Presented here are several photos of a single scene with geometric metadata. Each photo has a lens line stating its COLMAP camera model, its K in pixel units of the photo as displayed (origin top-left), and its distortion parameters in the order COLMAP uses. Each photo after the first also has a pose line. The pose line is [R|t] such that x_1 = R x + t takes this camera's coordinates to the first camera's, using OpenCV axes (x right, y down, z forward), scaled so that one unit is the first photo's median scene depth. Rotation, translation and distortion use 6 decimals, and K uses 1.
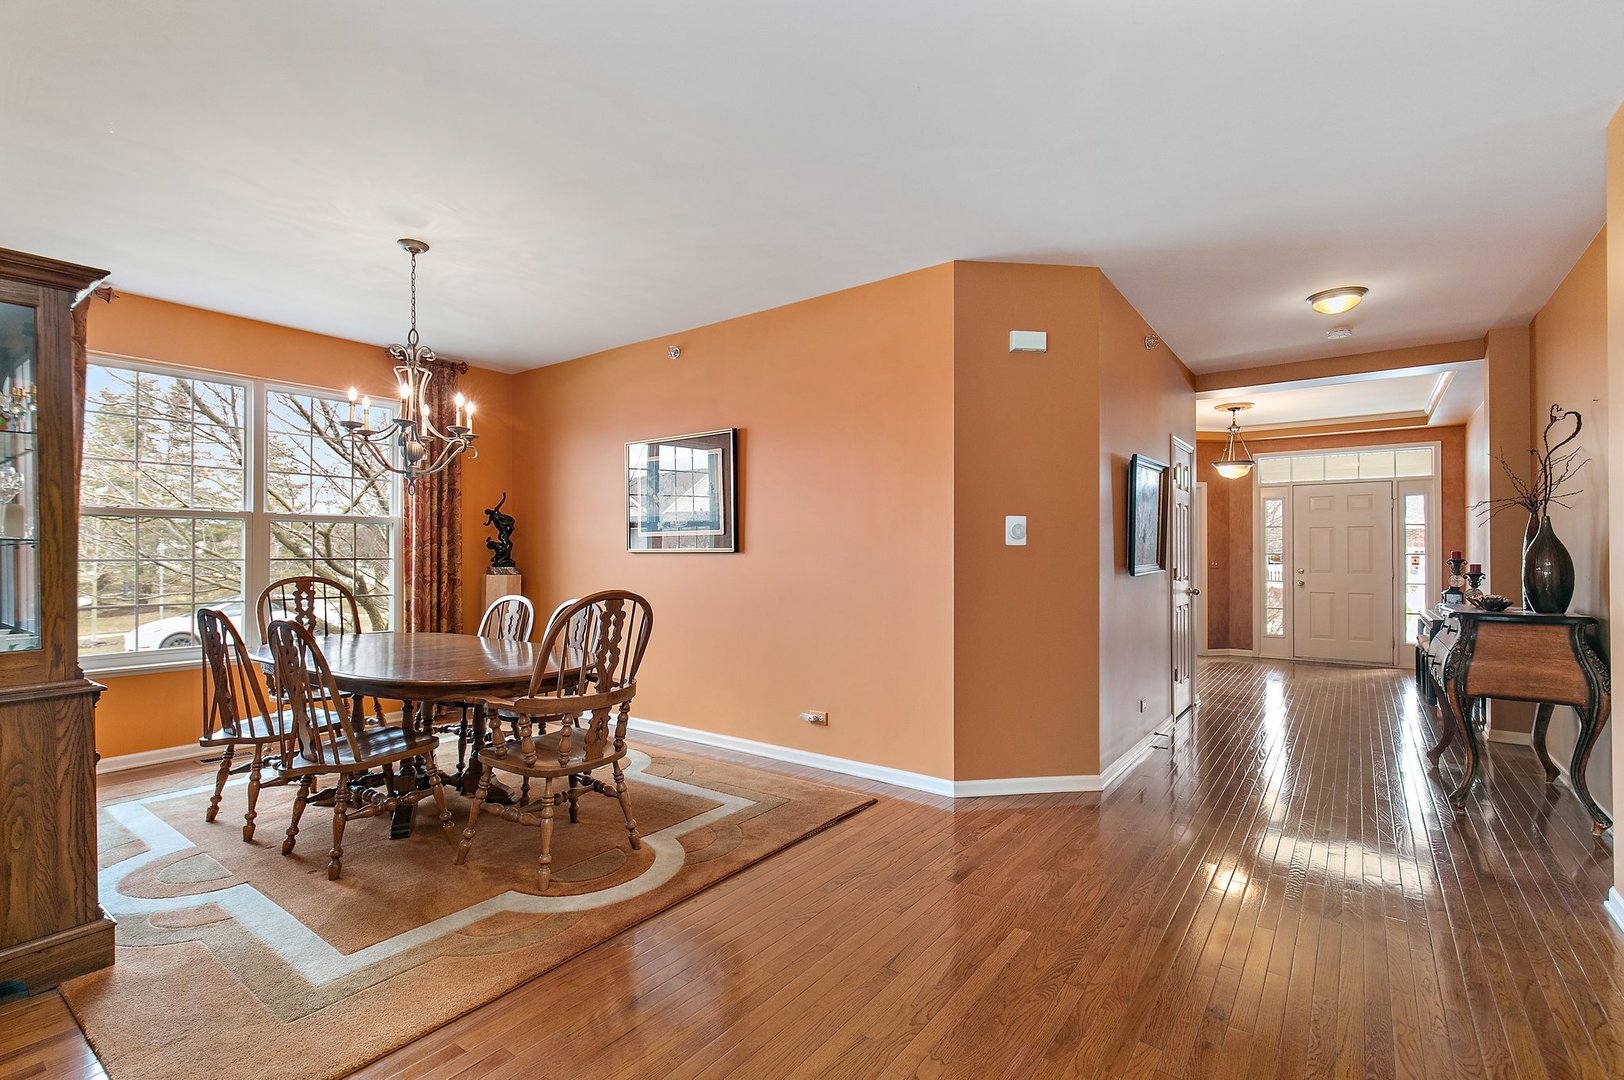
lens RADIAL K [[730.4, 0, 810.5], [0, 730.4, 544.3], [0, 0, 1]] dist [0.001100, 0.000020]
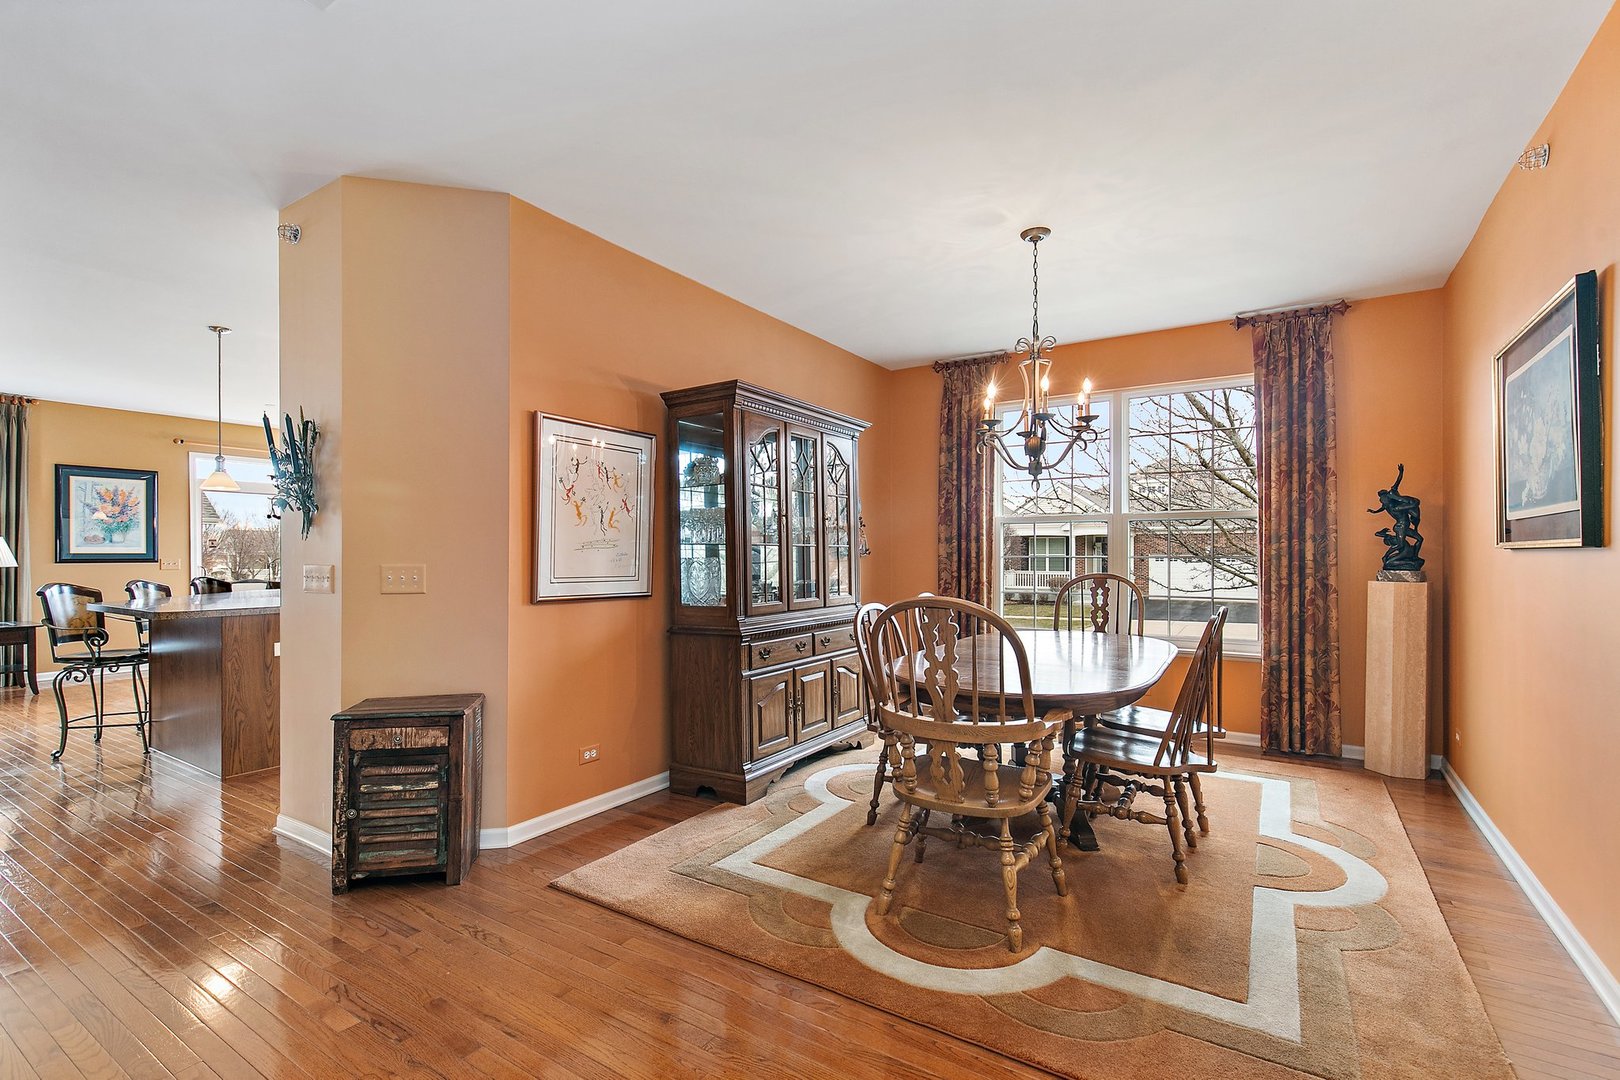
lens RADIAL K [[732.5, 0, 807.2], [0, 732.5, 556.9], [0, 0, 1]] dist [0.000391, 0.000073]
pose [[0.066915, 0.006076, -0.997740, 0.324713], [0.014000, 0.999877, 0.007028, 0.006644], [0.997660, -0.014438, 0.066822, 0.498771]]
